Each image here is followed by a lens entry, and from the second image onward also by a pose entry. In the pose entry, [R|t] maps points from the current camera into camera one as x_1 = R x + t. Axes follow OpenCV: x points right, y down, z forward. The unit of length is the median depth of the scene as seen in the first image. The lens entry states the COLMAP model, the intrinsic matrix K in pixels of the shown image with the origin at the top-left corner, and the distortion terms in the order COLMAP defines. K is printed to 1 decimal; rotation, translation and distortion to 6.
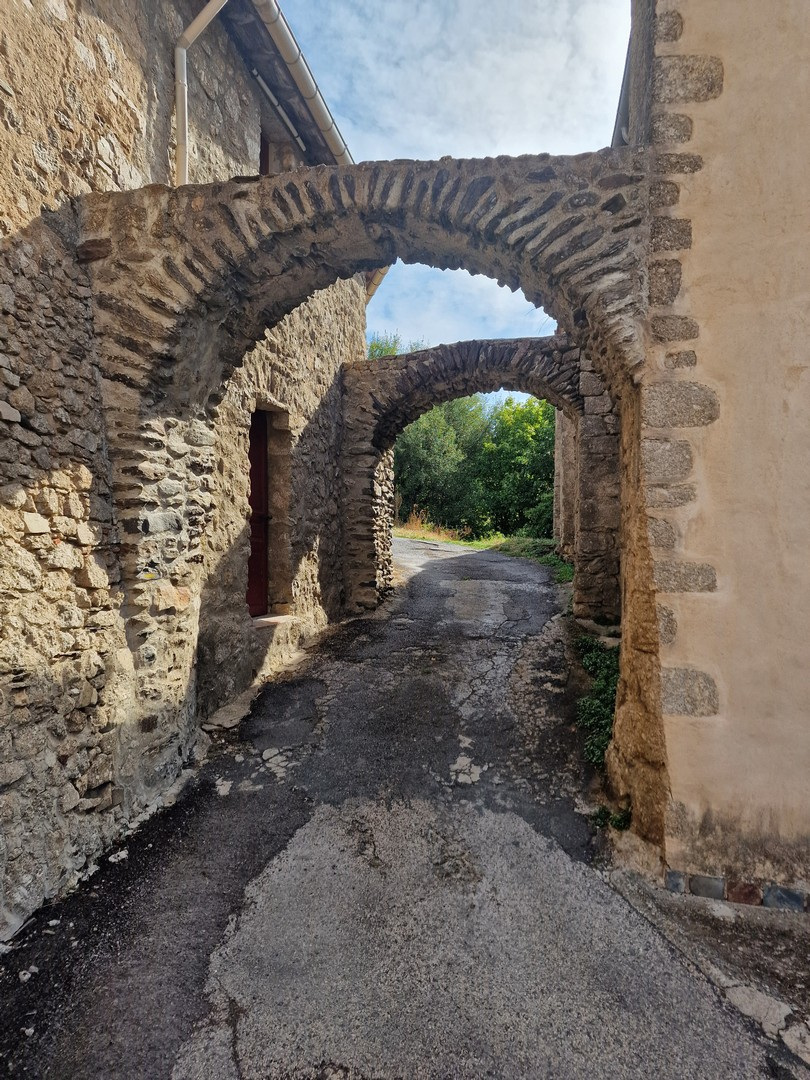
lens RADIAL K [[738.2, 0, 405.0], [0, 738.2, 540.0], [0, 0, 1]] dist [0.043927, -0.001142]
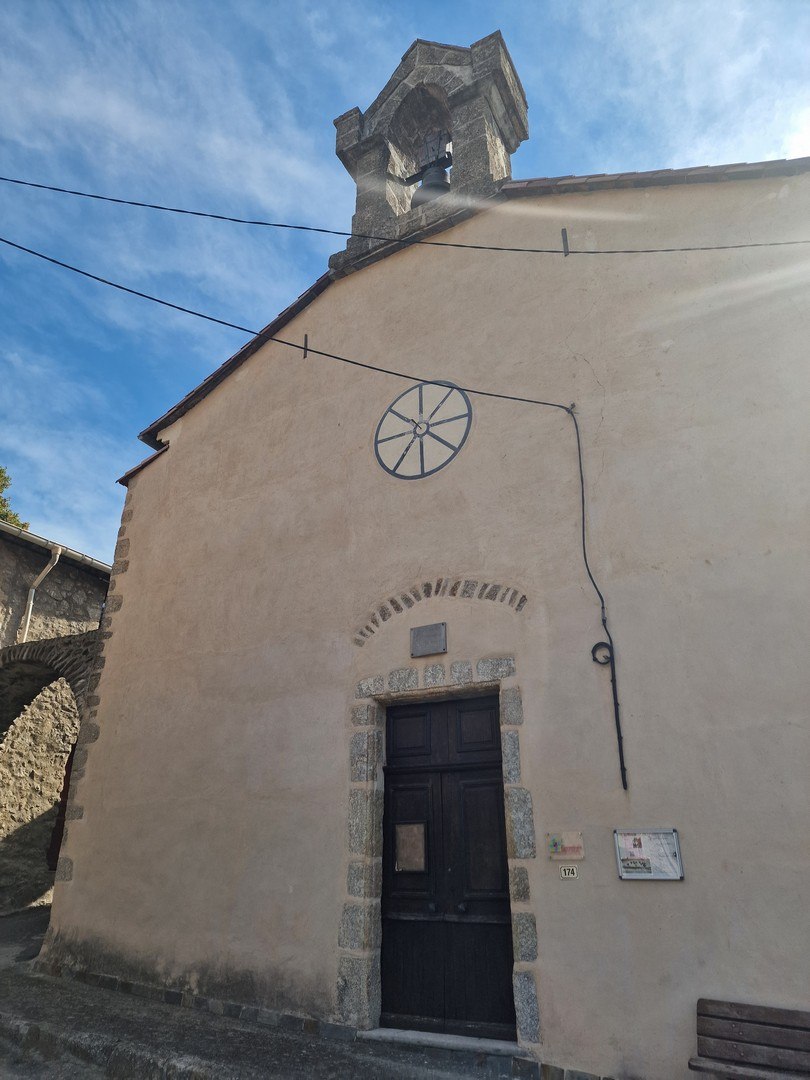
lens RADIAL K [[738.2, 0, 405.0], [0, 738.2, 540.0], [0, 0, 1]] dist [0.043927, -0.001142]
pose [[0.940392, -0.142975, -0.308578, 2.067651], [0.004669, 0.912680, -0.408648, 0.220708], [0.340060, 0.382849, 0.858945, -0.890932]]
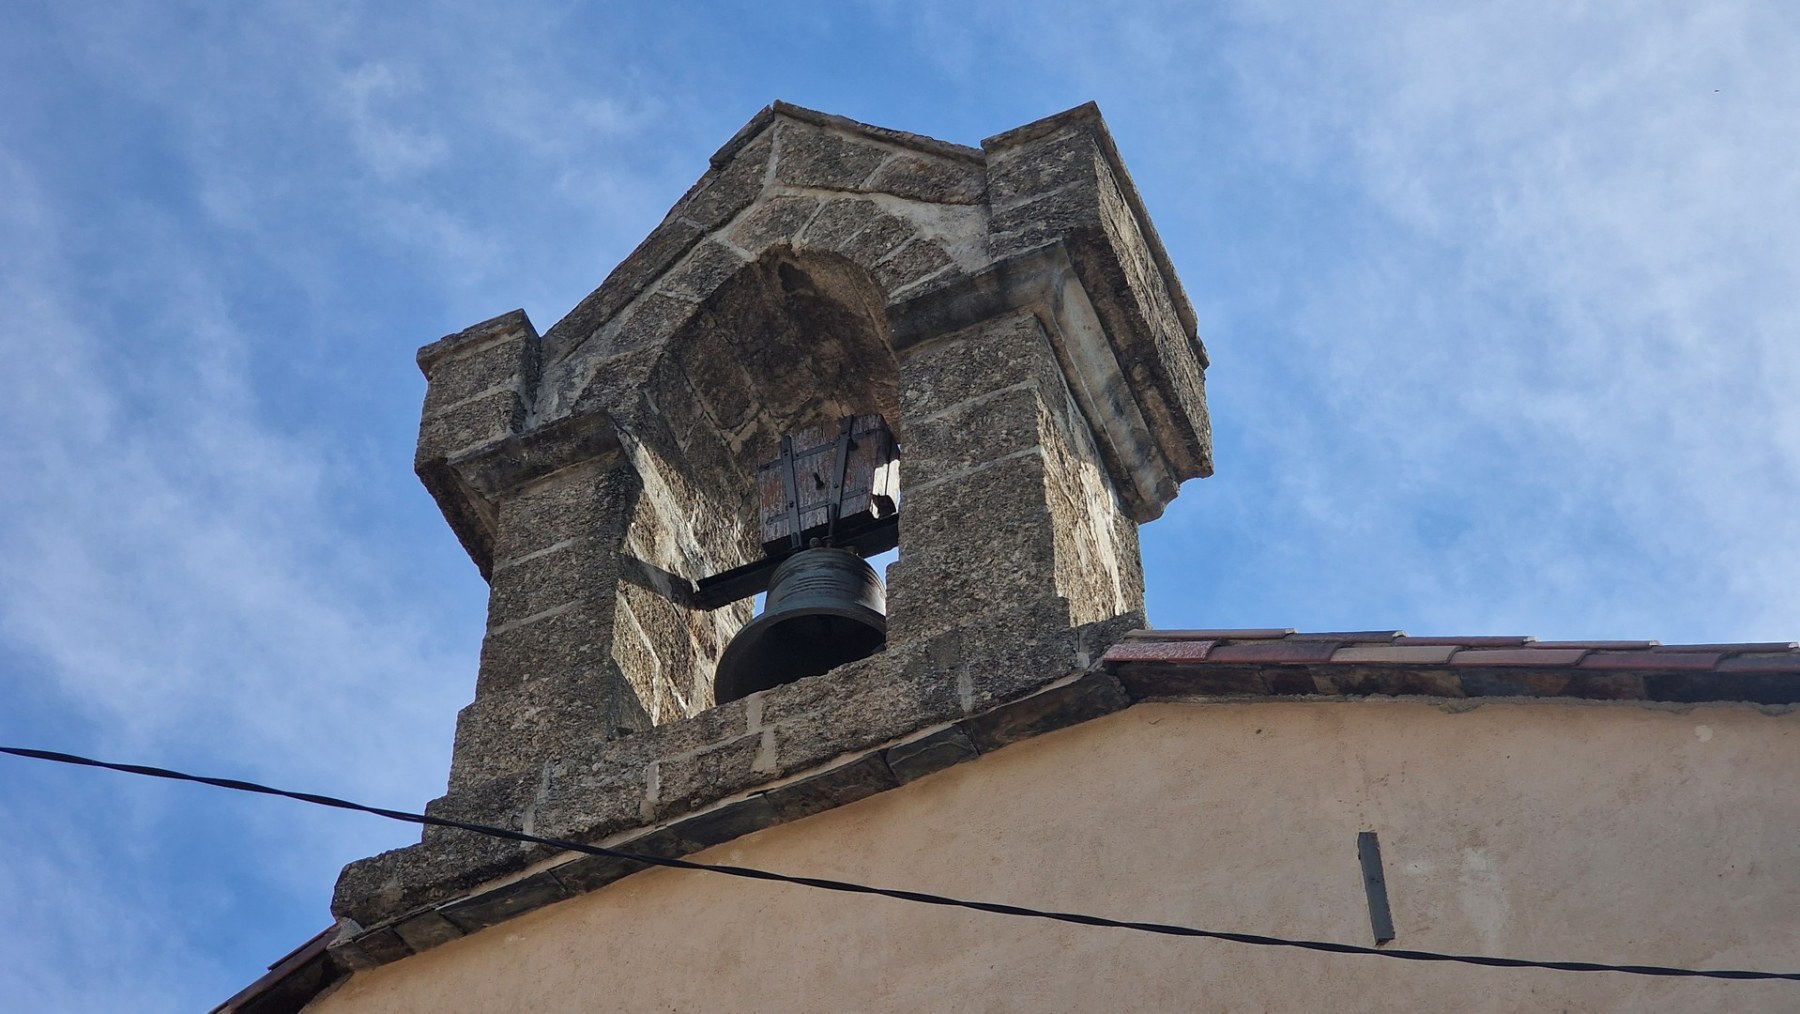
lens RADIAL K [[3573.0, 0, 900.0], [0, 3573.0, 507.0], [0, 0, 1]] dist [0.188574, -0.147070]
pose [[0.965004, -0.208503, -0.159040, 2.246749], [0.008107, 0.629908, -0.776627, 0.440544], [0.262110, 0.748159, 0.609554, -1.270814]]
